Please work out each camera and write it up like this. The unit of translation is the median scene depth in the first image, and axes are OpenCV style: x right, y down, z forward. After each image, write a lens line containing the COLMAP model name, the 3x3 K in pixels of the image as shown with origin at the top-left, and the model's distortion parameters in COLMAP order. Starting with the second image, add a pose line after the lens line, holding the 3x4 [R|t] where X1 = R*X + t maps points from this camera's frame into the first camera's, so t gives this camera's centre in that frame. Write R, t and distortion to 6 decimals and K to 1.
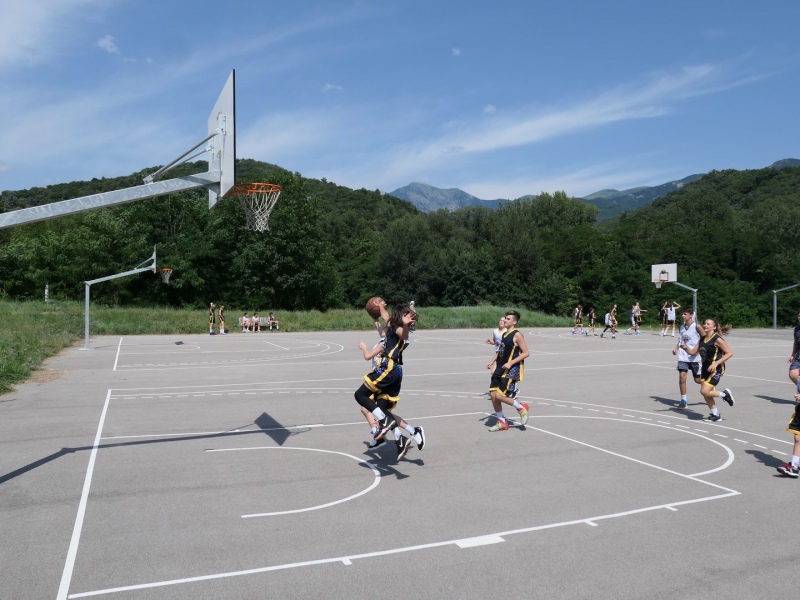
lens RADIAL K [[634.1, 0, 401.8], [0, 634.1, 299.6], [0, 0, 1]] dist [-0.013728, 0.009431]
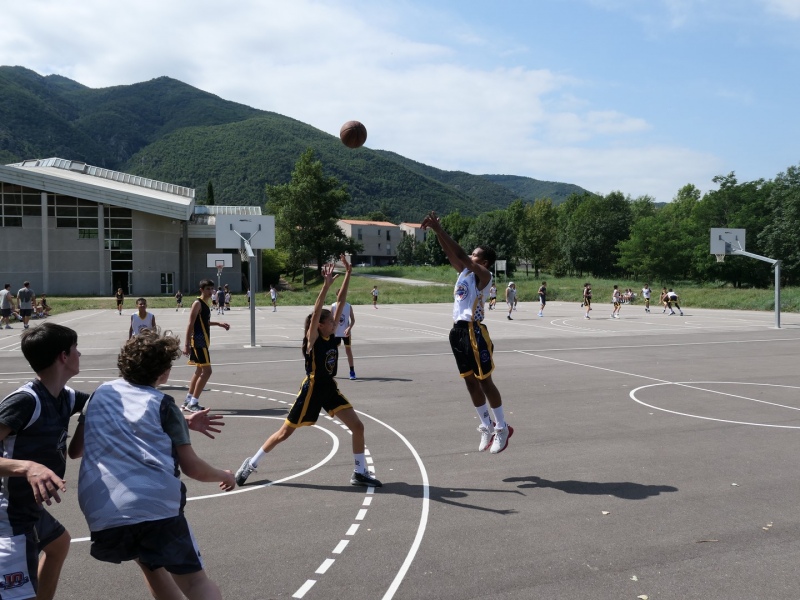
lens RADIAL K [[634.1, 0, 401.8], [0, 634.1, 299.6], [0, 0, 1]] dist [-0.013728, 0.009431]
pose [[-0.089596, 0.025530, -0.995651, 0.346926], [0.005260, 0.999670, 0.025160, 0.001662], [0.995964, -0.002983, -0.089700, 0.200614]]
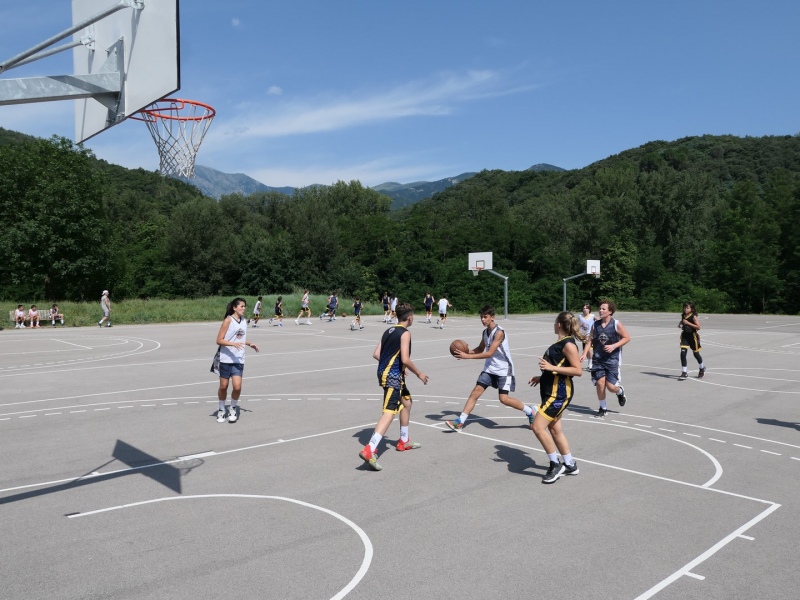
lens RADIAL K [[634.6, 0, 402.2], [0, 634.6, 301.3], [0, 0, 1]] dist [-0.030149, 0.040899]
pose [[0.945498, -0.010434, 0.325459, -0.012794], [0.003646, 0.999763, 0.021461, 0.000187], [-0.325606, -0.019104, 0.945312, 0.018217]]
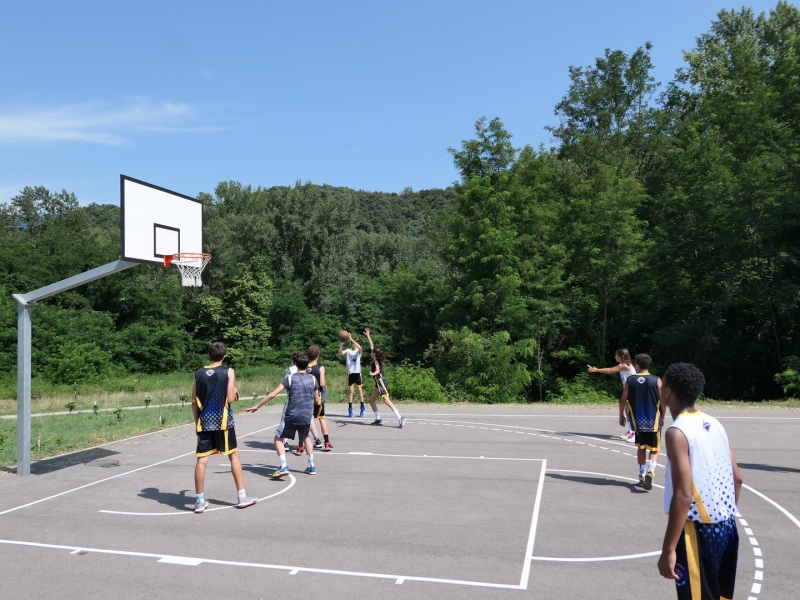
lens RADIAL K [[637.6, 0, 402.4], [0, 637.6, 296.3], [0, 0, 1]] dist [-0.011127, 0.013828]
pose [[0.617837, 0.027825, 0.785814, 0.182228], [0.023406, 0.998280, -0.053751, 0.000341], [-0.785958, 0.051602, 0.616123, 0.278743]]
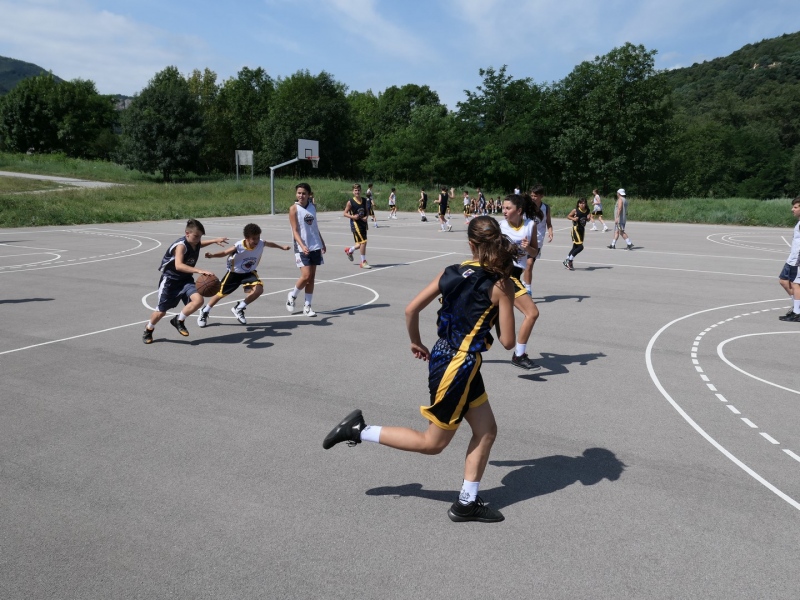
lens RADIAL K [[630.7, 0, 397.8], [0, 630.7, 300.7], [0, 0, 1]] dist [-0.006002, -0.000529]
pose [[0.631488, 0.151534, -0.760435, 0.161944], [-0.018005, 0.983319, 0.180997, 0.001173], [0.775177, -0.100606, 0.623682, 0.060539]]
